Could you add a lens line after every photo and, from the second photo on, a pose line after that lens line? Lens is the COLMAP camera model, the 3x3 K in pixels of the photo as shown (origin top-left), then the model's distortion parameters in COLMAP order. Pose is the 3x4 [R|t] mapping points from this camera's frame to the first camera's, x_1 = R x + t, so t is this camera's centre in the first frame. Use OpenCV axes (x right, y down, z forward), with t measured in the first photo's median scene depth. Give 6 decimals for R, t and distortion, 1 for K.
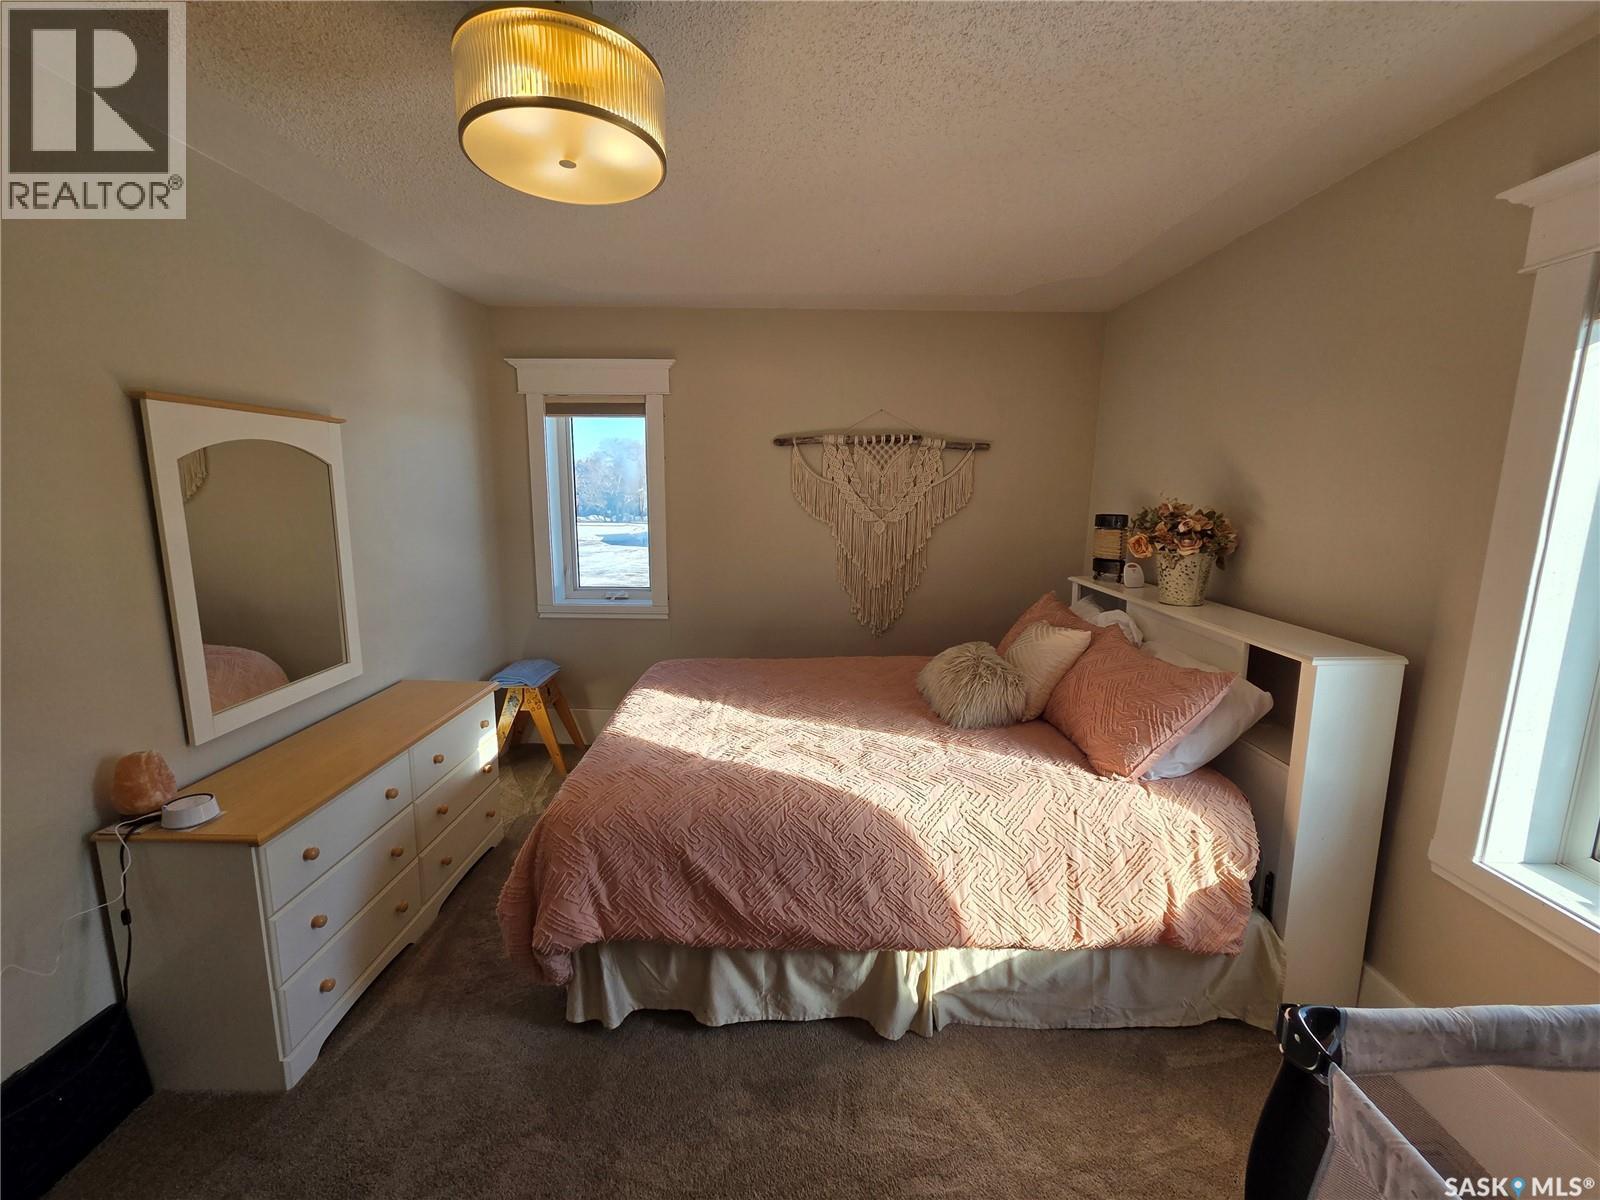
lens RADIAL K [[660.9, 0, 797.4], [0, 660.9, 594.9], [0, 0, 1]] dist [0.001825, -0.000208]
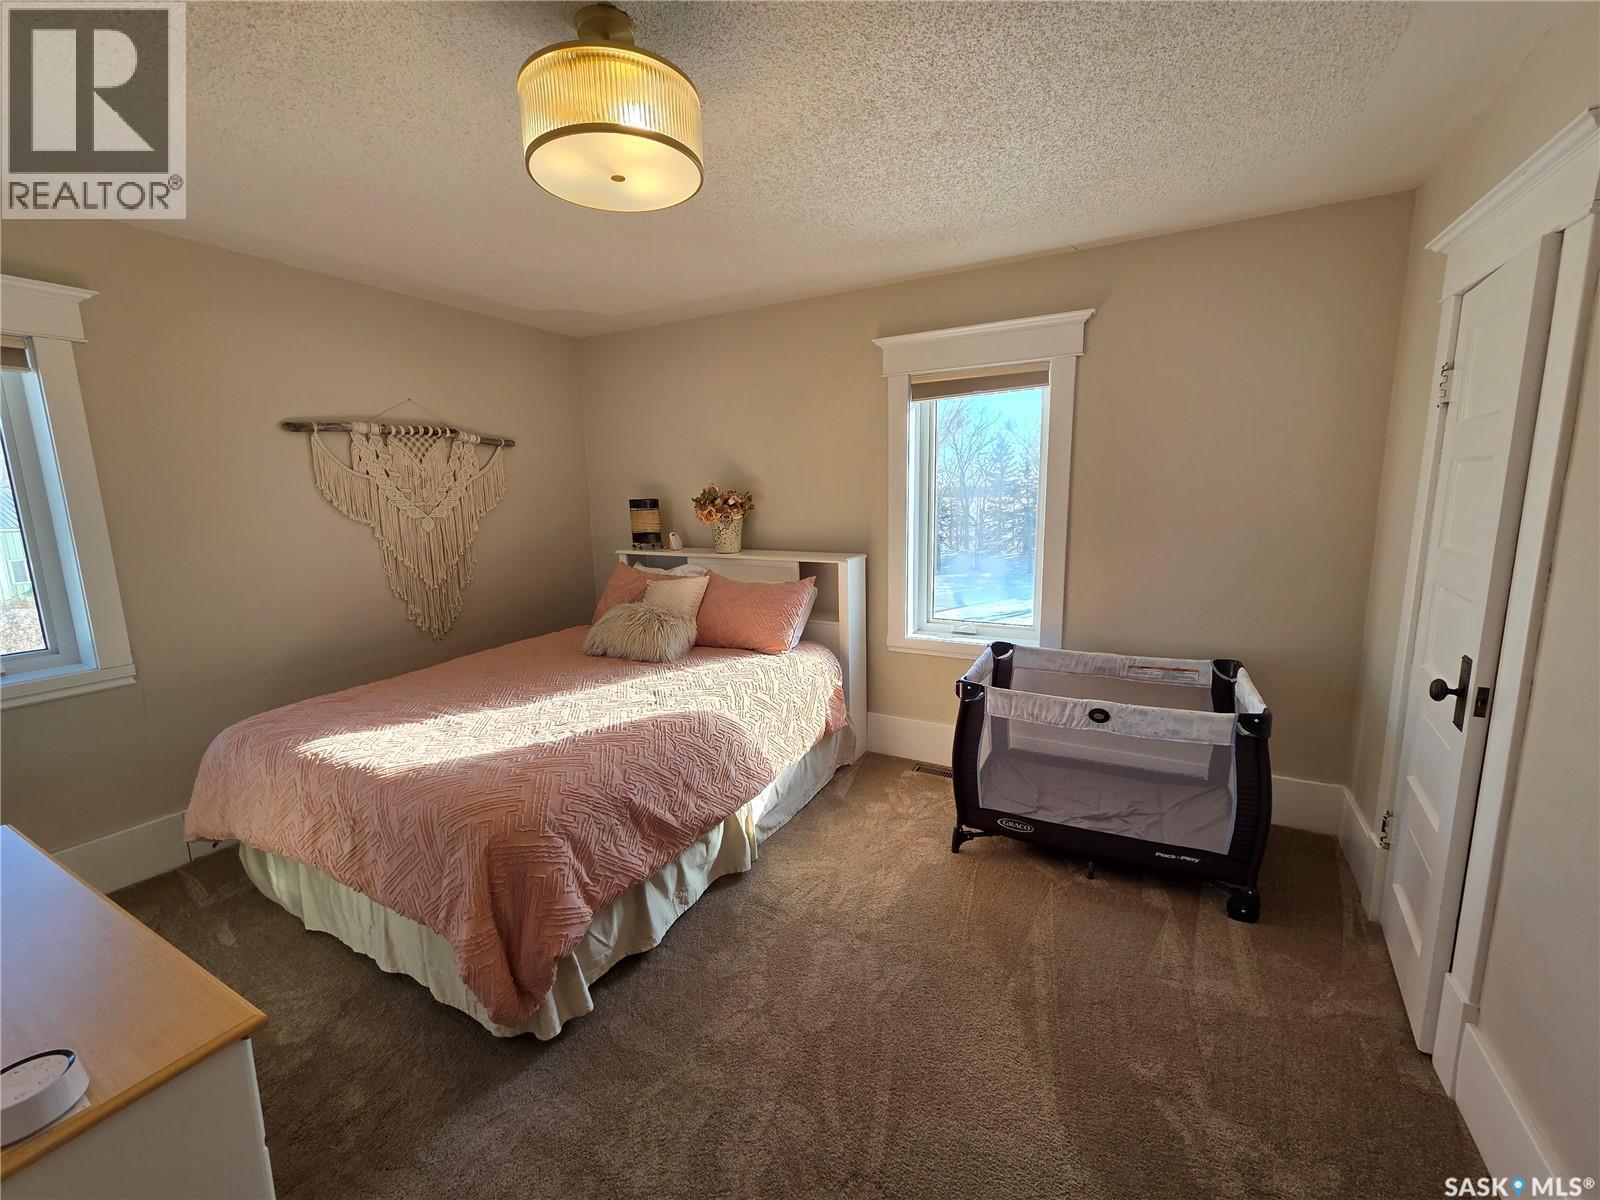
lens RADIAL K [[660.9, 0, 793.7], [0, 660.9, 598.0], [0, 0, 1]] dist [0.001825, -0.000208]
pose [[0.472526, -0.161541, 0.866386, -0.716077], [0.165049, 0.981885, 0.093058, -0.000313], [-0.865724, 0.099023, 0.490628, 0.142588]]
